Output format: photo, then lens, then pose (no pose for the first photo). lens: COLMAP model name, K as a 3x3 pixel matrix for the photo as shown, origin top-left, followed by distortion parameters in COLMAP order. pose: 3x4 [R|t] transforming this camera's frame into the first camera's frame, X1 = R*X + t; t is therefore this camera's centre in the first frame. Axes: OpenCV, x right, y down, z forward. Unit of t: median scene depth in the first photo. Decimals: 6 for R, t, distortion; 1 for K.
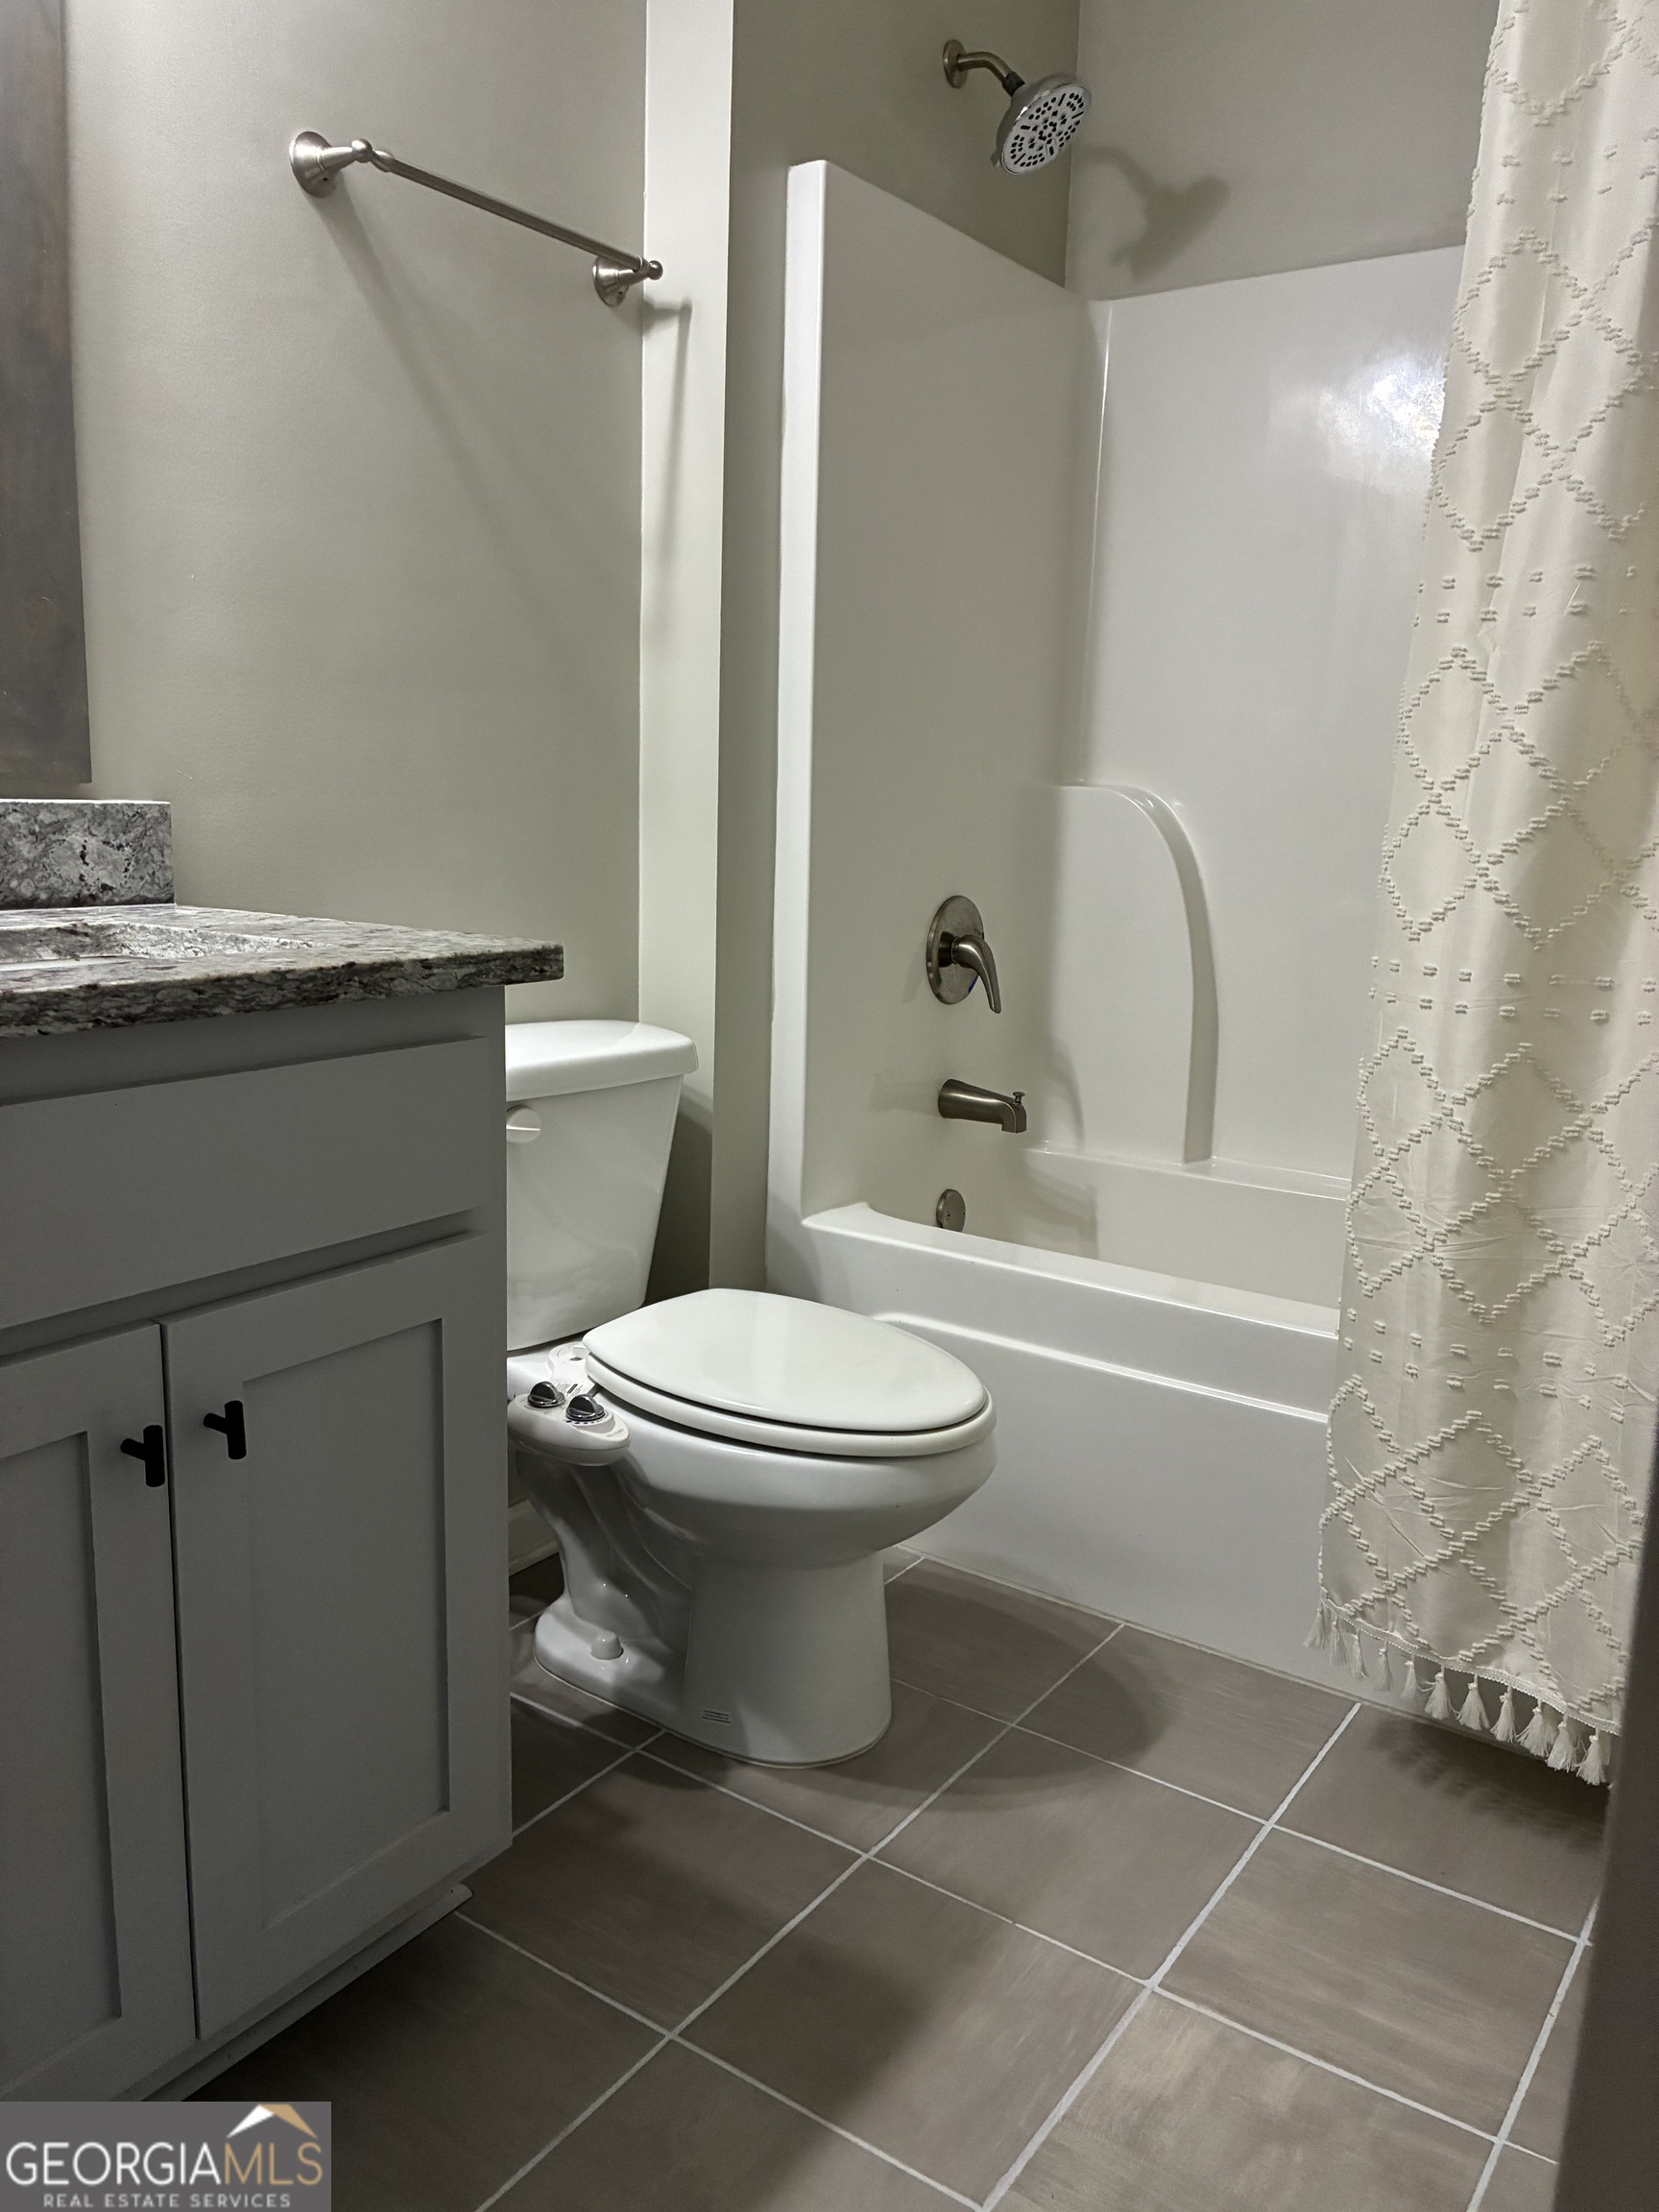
lens RADIAL K [[1675.8, 0, 801.3], [0, 1675.8, 1057.8], [0, 0, 1]] dist [0.052991, -0.071528]
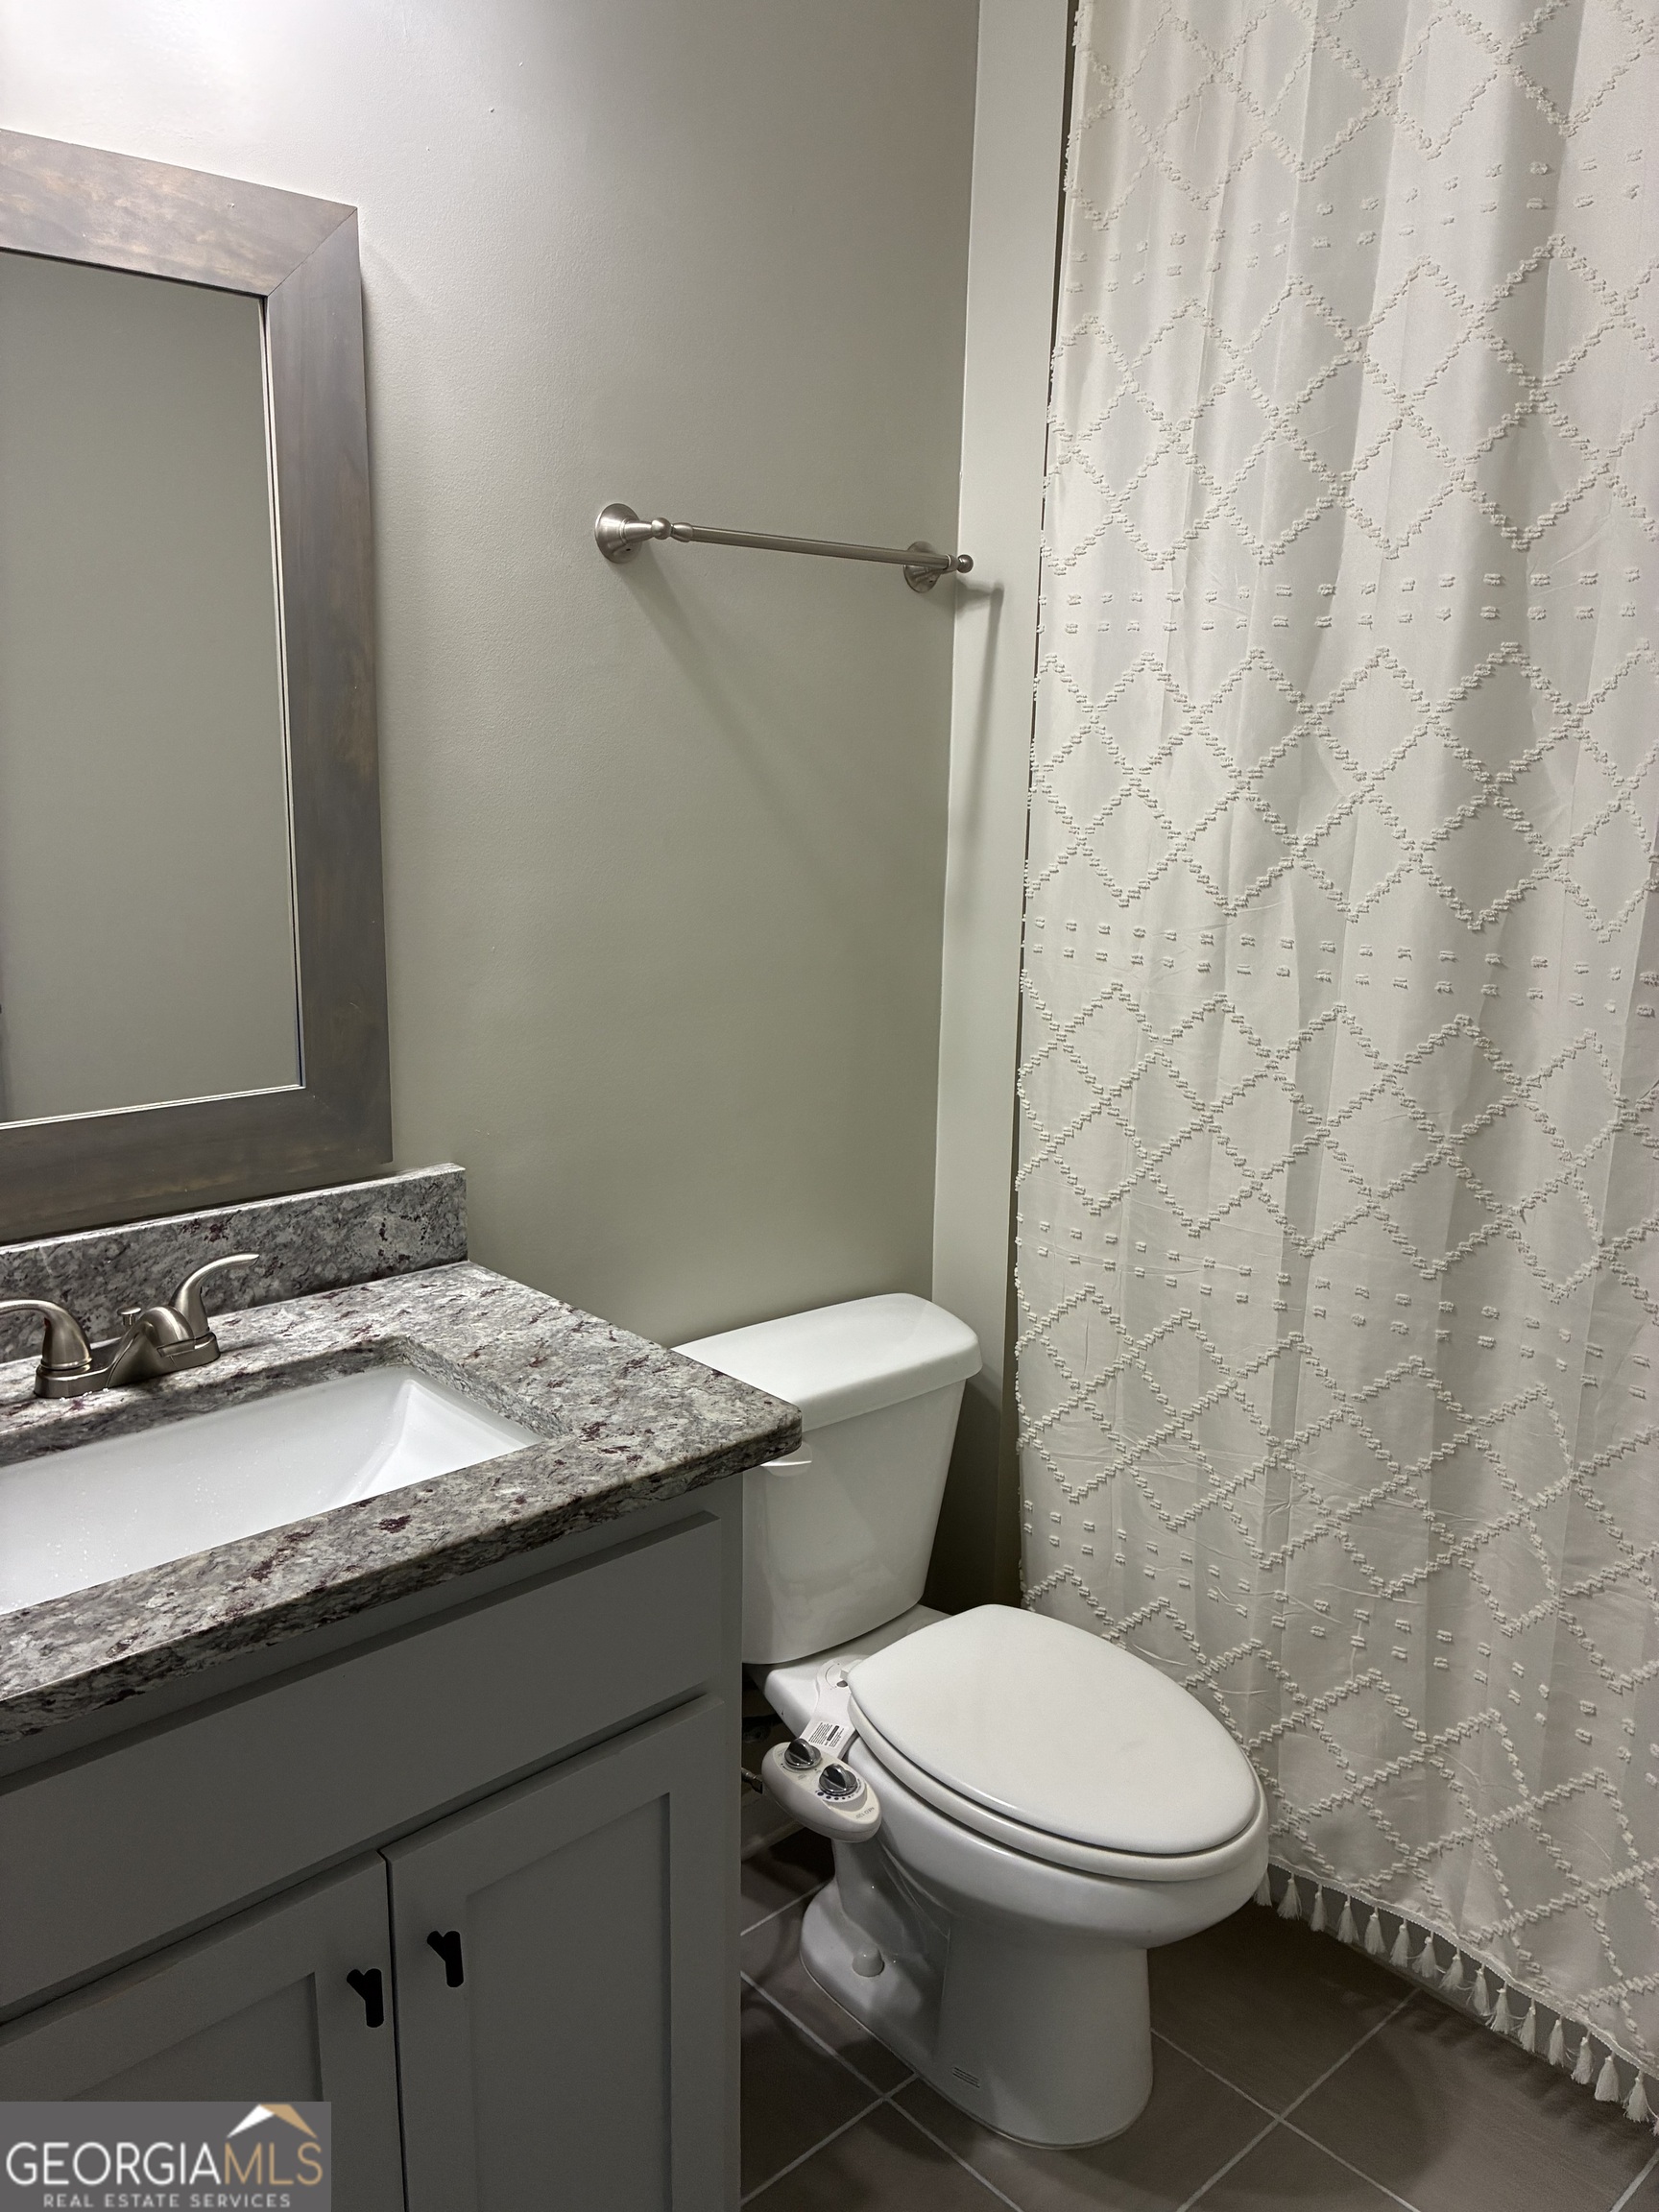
lens RADIAL K [[1681.3, 0, 820.6], [0, 1681.3, 1094.2], [0, 0, 1]] dist [0.049086, -0.065605]
pose [[0.978286, 0.034731, -0.204329, 0.054853], [-0.030415, 0.999244, 0.024227, -0.230822], [0.205016, -0.017487, 0.978602, 0.020531]]
